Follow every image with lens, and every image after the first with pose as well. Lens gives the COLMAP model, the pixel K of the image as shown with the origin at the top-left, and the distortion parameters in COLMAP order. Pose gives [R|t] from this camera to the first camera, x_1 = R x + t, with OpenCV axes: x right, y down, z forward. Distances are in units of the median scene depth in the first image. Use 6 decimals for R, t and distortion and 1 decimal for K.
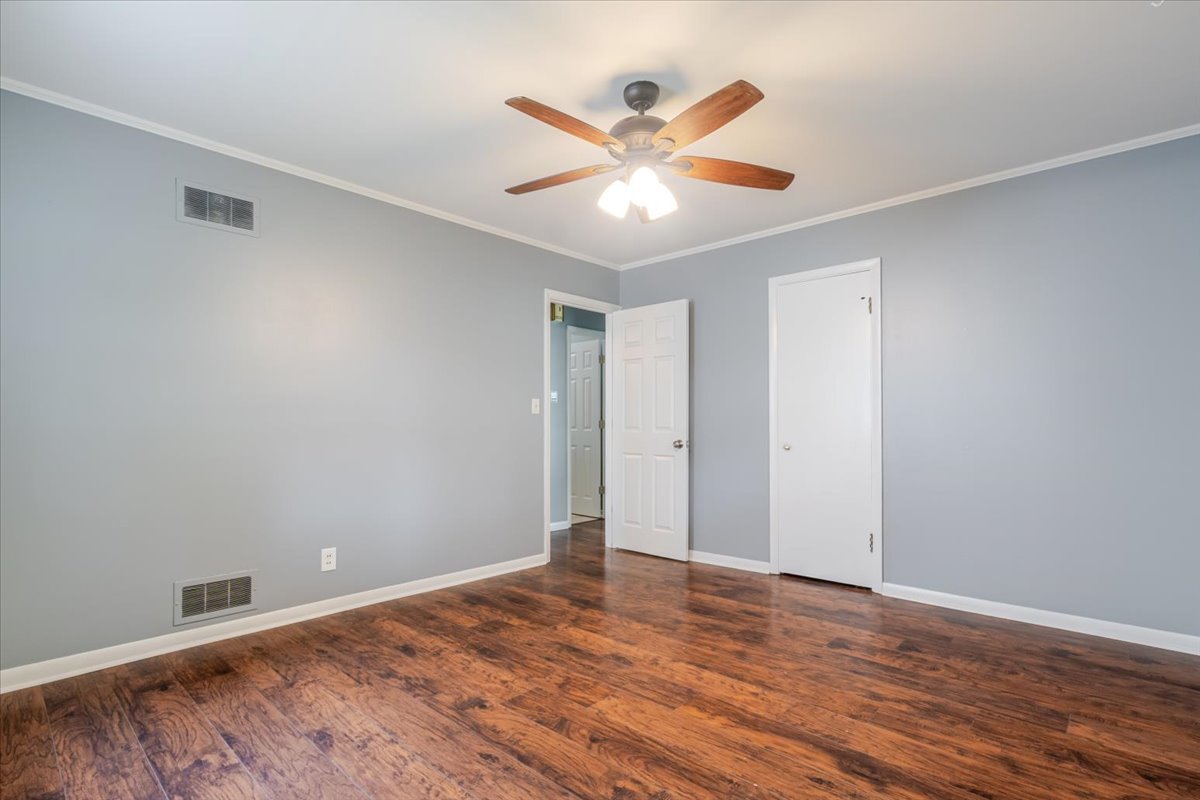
lens RADIAL K [[570.3, 0, 592.9], [0, 570.3, 411.3], [0, 0, 1]] dist [0.000089, 0.000134]
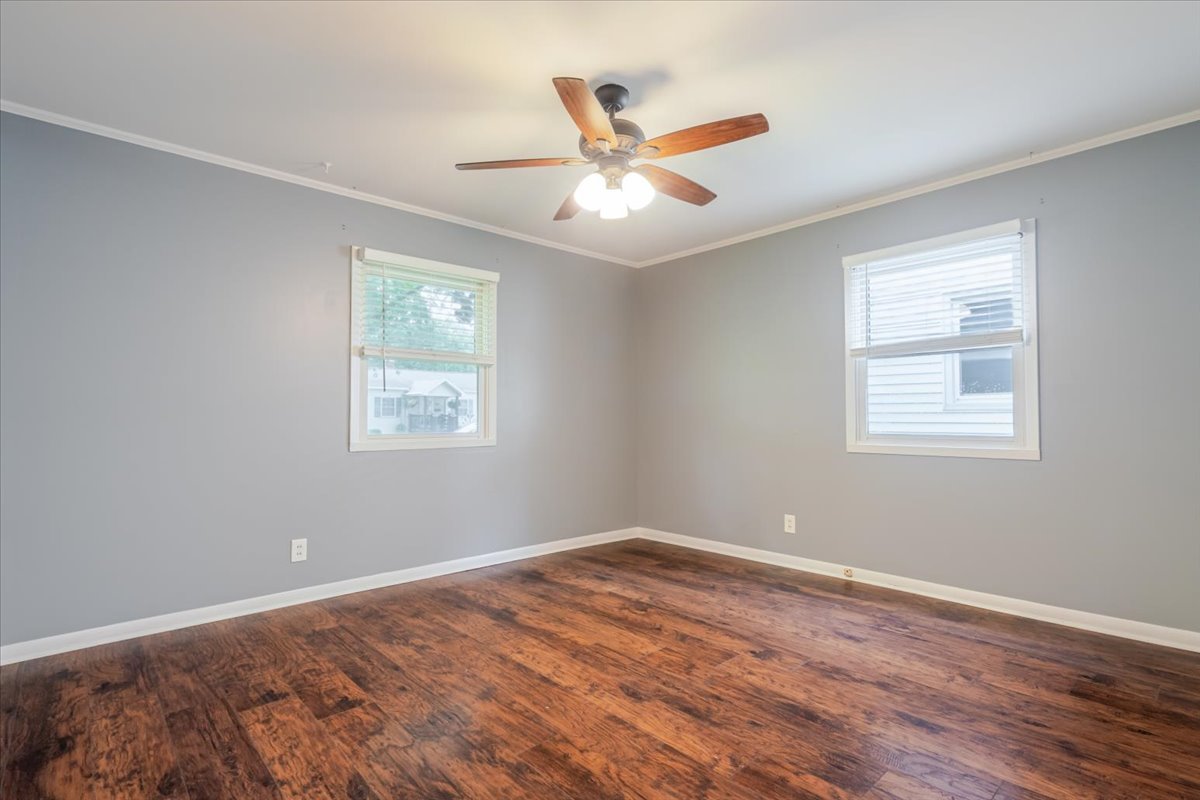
lens RADIAL K [[570.3, 0, 592.9], [0, 570.3, 411.3], [0, 0, 1]] dist [0.000089, 0.000134]
pose [[-0.996284, 0.004004, 0.086032, 0.034186], [0.000824, 0.999316, -0.036964, 0.048692], [-0.086121, -0.036756, -0.995606, 2.030466]]
